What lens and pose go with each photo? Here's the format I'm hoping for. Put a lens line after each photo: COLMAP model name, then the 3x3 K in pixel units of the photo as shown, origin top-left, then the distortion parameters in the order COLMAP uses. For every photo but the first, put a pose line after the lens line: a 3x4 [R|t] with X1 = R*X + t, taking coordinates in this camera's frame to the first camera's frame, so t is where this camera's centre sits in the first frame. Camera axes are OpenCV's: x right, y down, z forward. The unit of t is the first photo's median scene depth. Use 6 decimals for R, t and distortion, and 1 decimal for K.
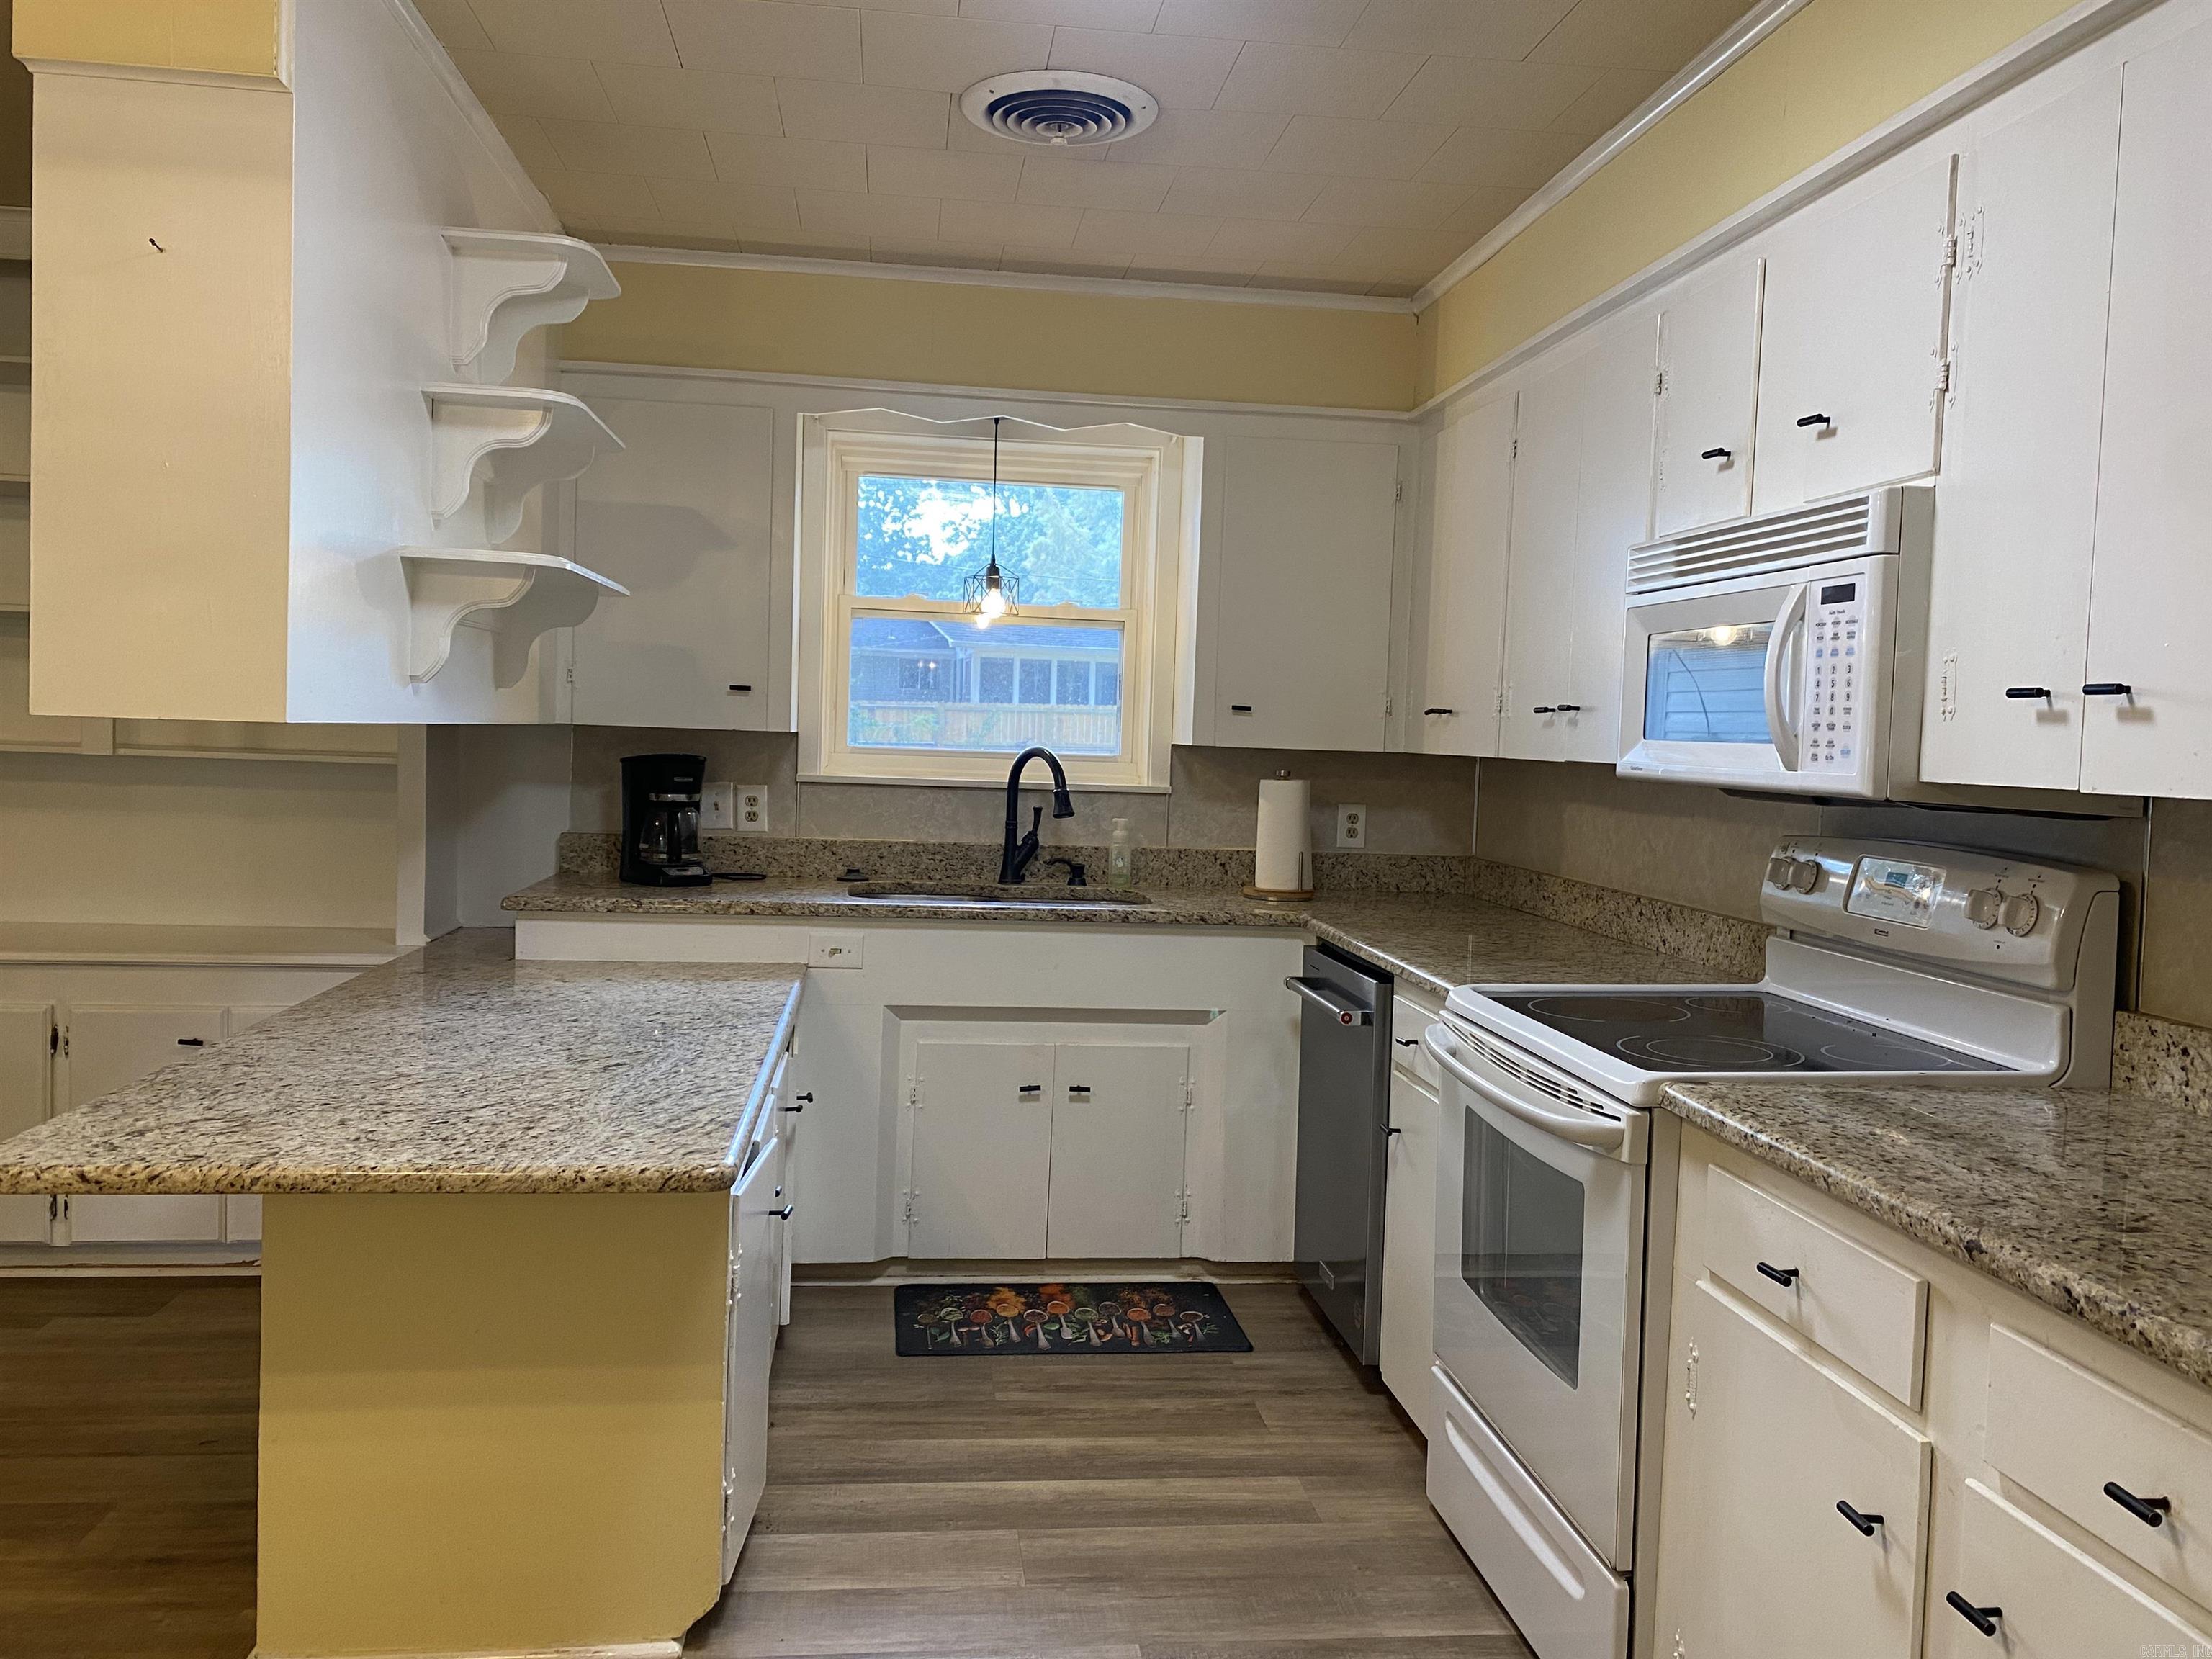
lens RADIAL K [[1687.5, 0, 1076.9], [0, 1687.5, 794.7], [0, 0, 1]] dist [0.074466, -0.073163]
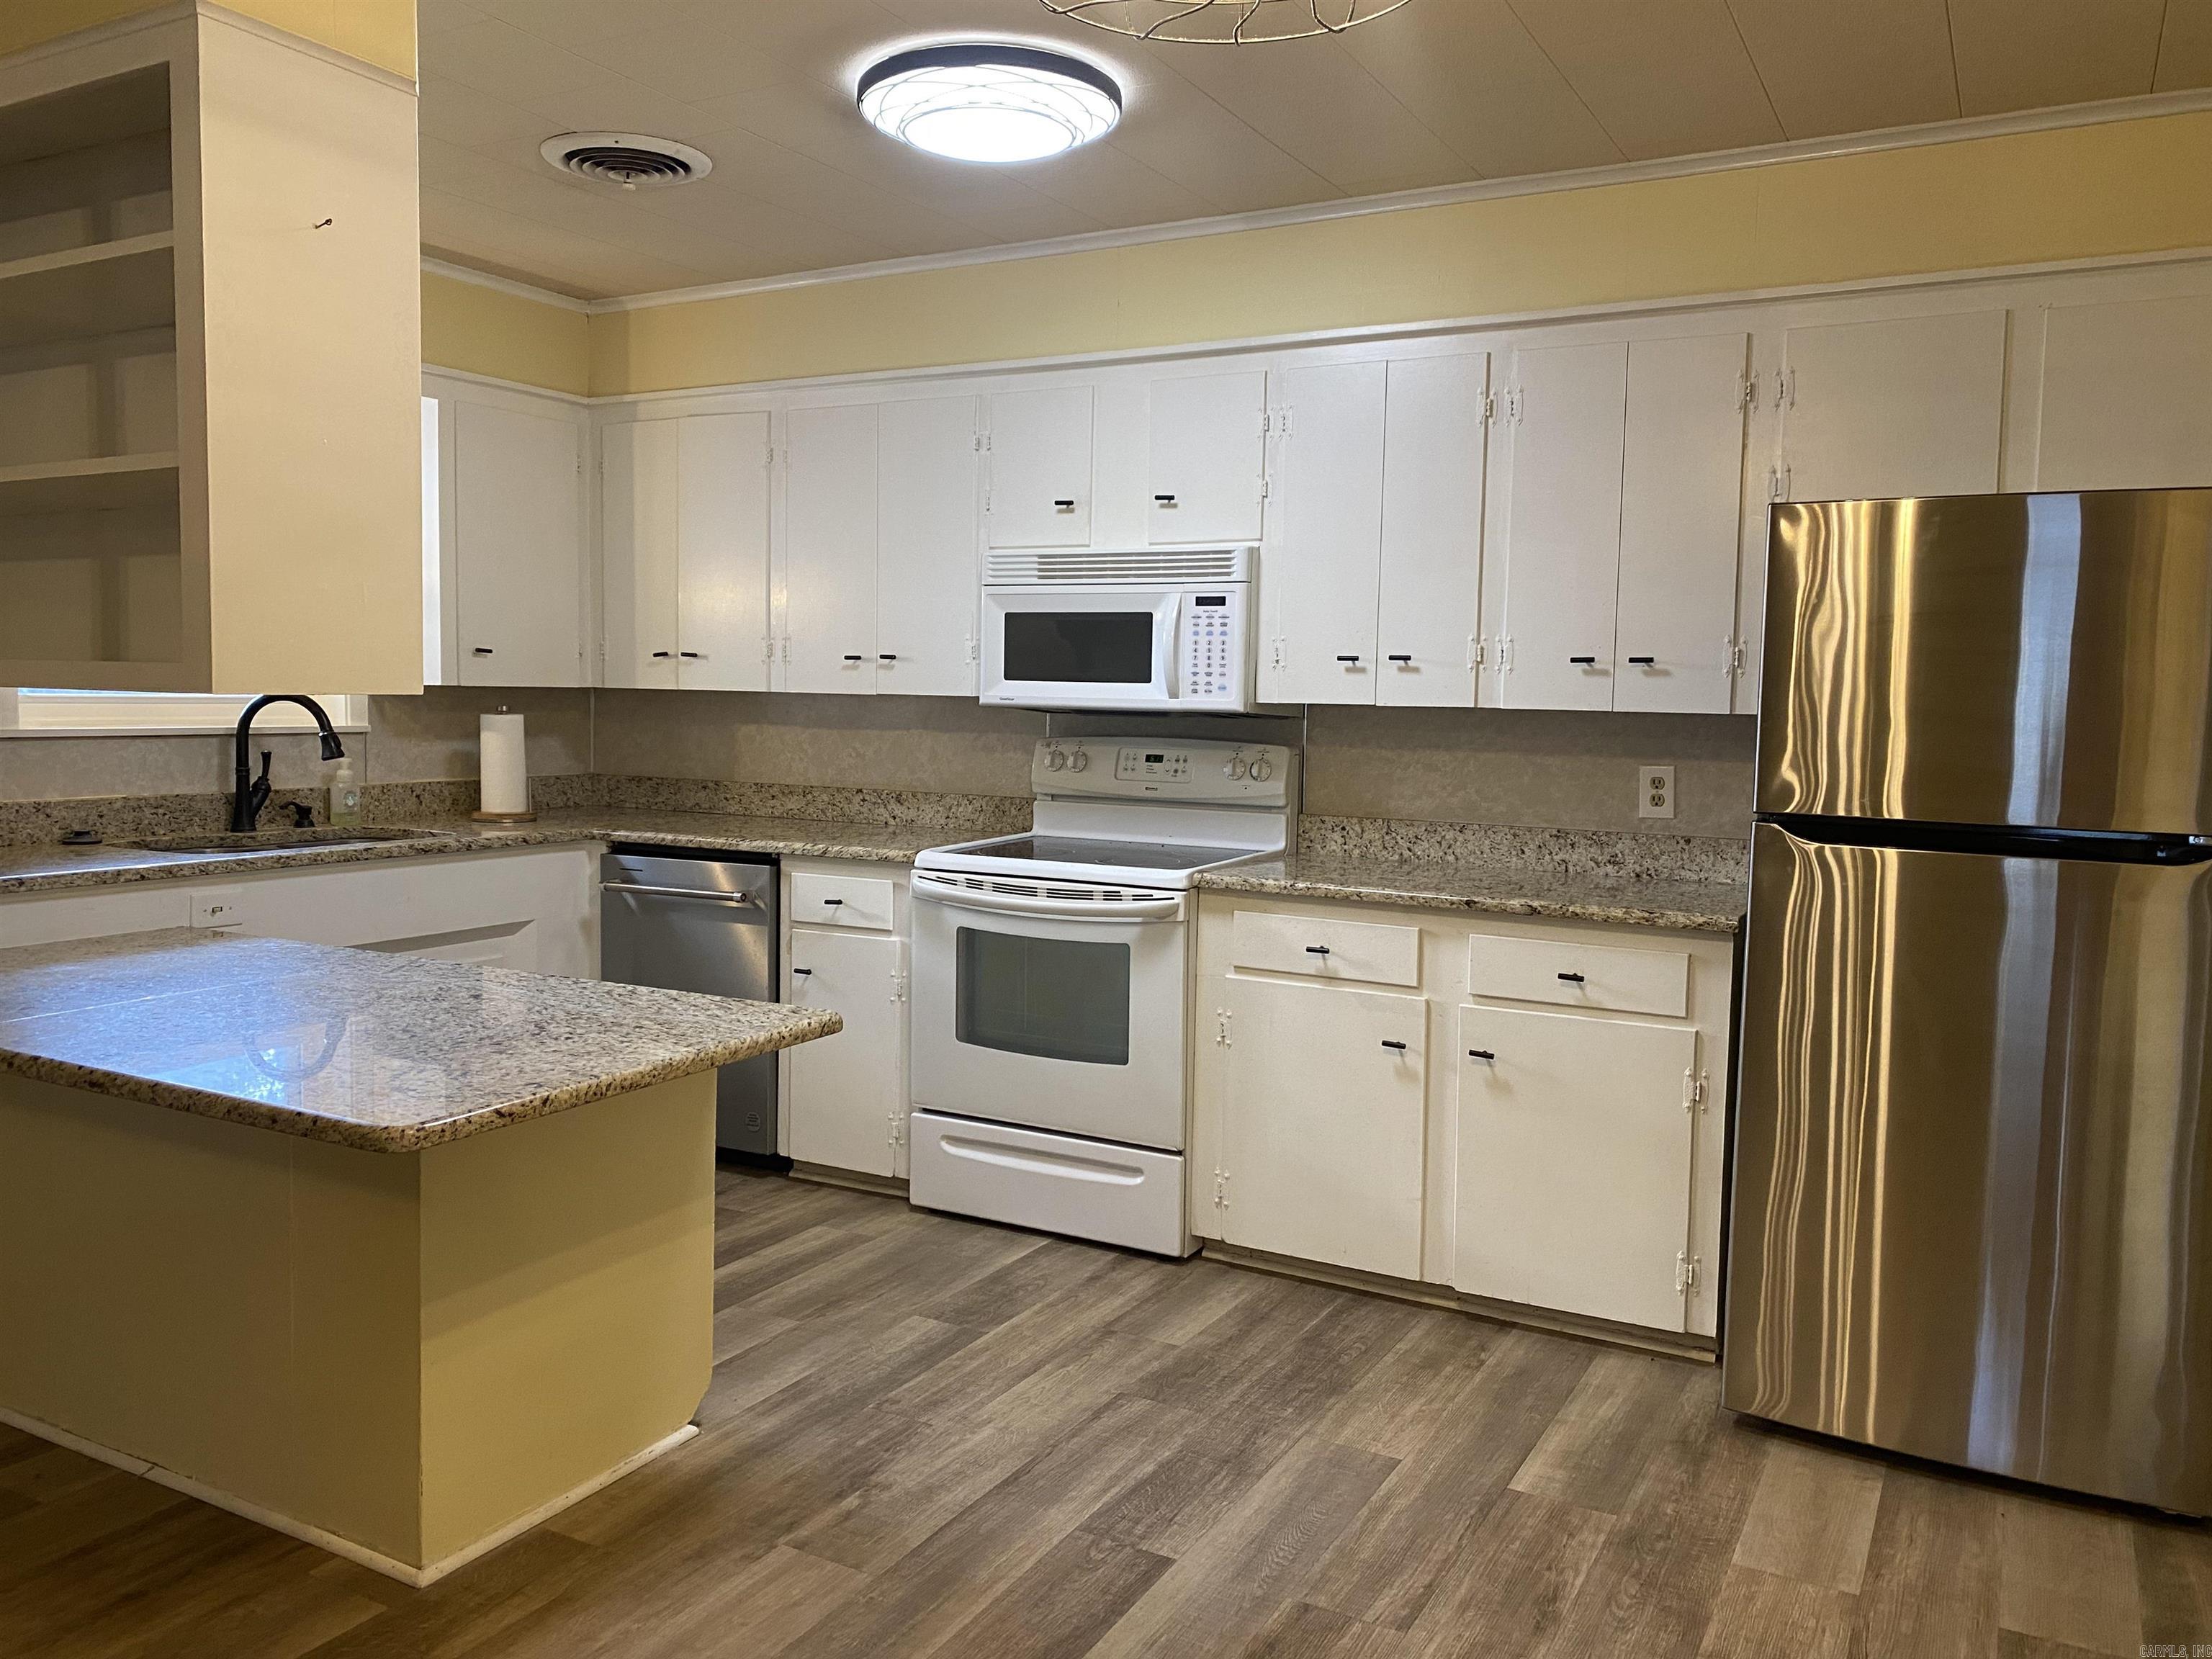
lens RADIAL K [[1687.5, 0, 1076.9], [0, 1687.5, 794.7], [0, 0, 1]] dist [0.074466, -0.073163]
pose [[0.585791, -0.075700, 0.806919, -0.692893], [0.033923, 0.997046, 0.068909, -0.025431], [-0.809752, -0.012993, 0.586629, 0.034697]]
